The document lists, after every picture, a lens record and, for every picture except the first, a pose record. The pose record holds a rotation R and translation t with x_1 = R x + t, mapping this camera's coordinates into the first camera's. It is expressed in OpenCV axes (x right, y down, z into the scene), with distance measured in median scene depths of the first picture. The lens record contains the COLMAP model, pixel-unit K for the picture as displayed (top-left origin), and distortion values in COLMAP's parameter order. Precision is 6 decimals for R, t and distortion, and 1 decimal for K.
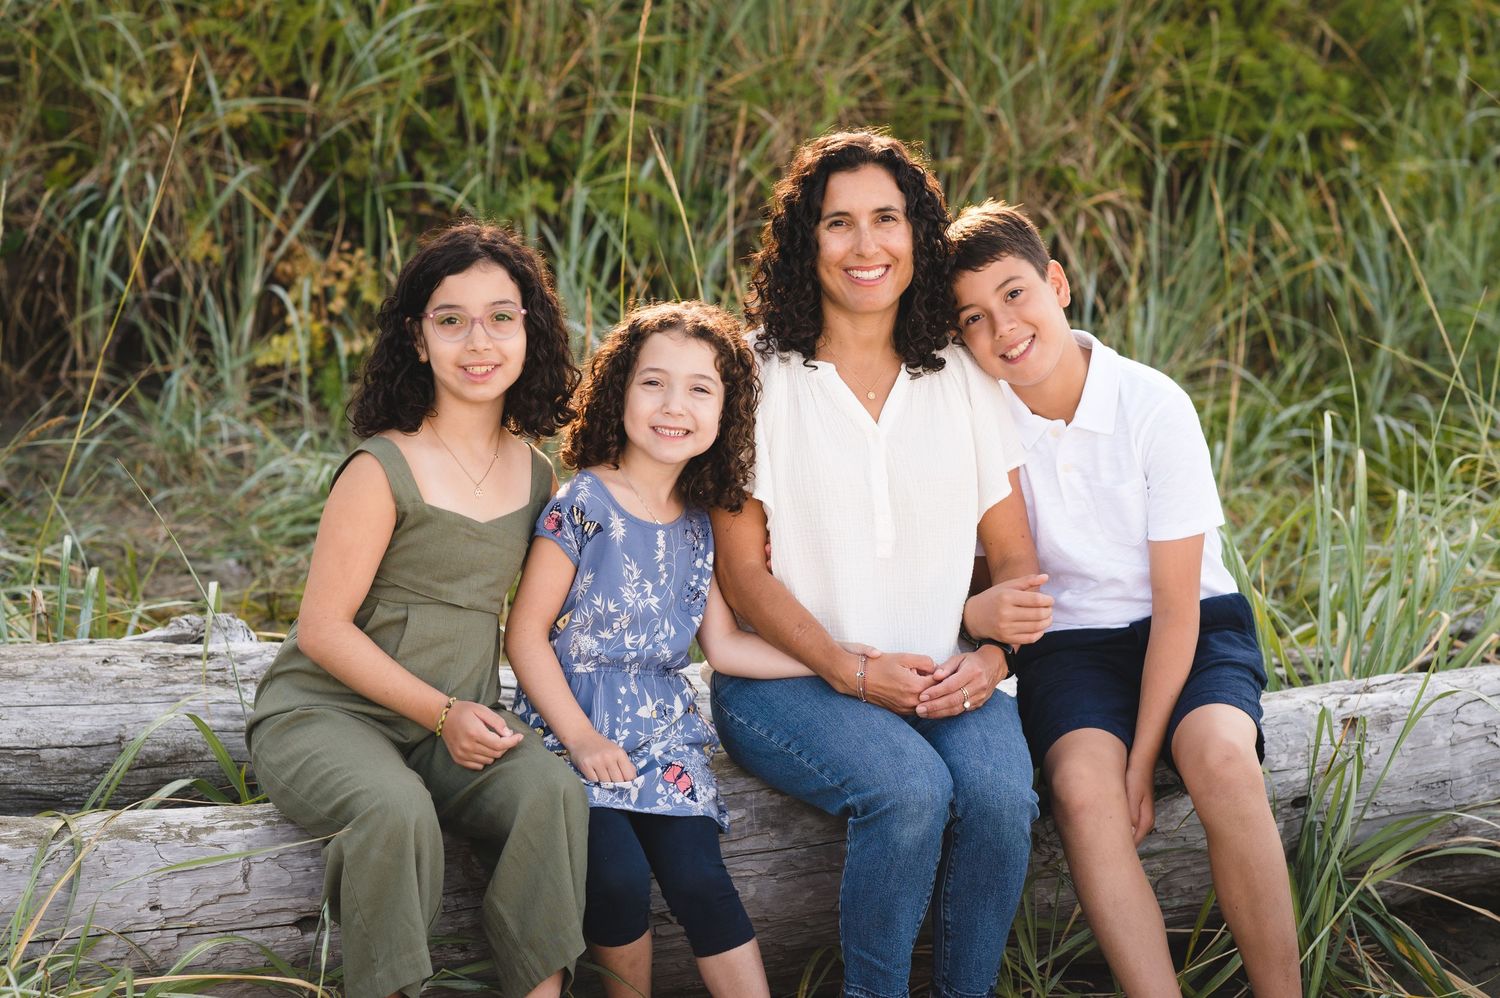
lens RADIAL K [[3656.3, 0, 713.8], [0, 3656.3, 497.1], [0, 0, 1]] dist [-0.098997, -0.208356]
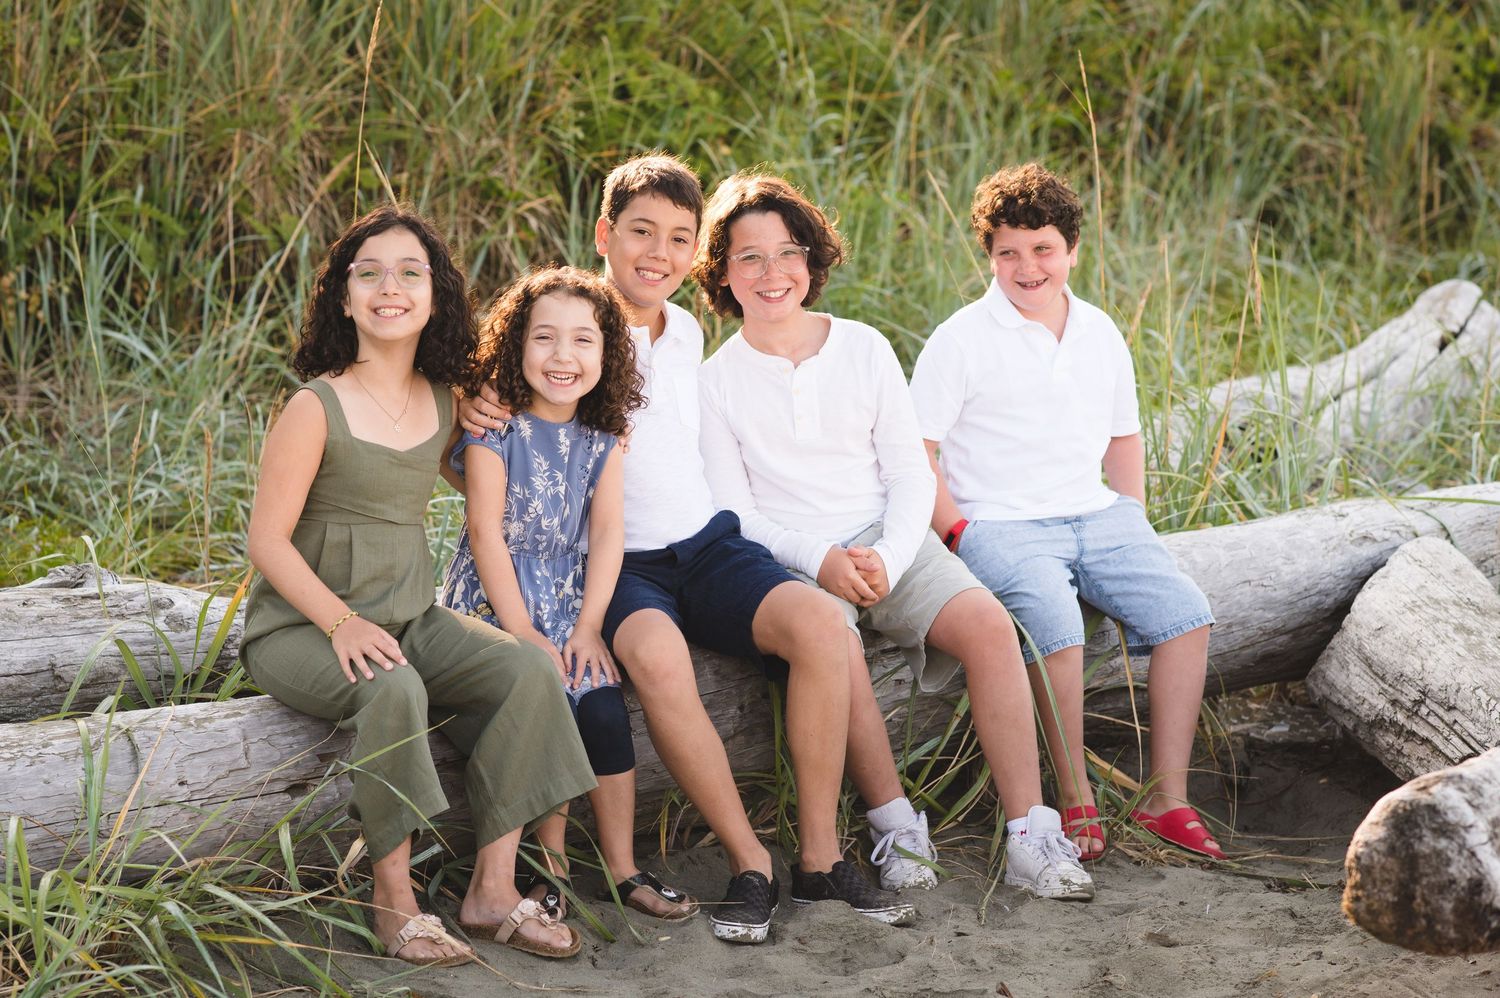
lens RADIAL K [[3708.8, 0, 643.0], [0, 3708.8, 495.4], [0, 0, 1]] dist [-0.111080, -0.180732]
pose [[0.969841, -0.056364, 0.237134, -0.147525], [0.059368, 0.998221, -0.005541, 0.016656], [-0.236399, 0.019452, 0.971461, -0.119376]]
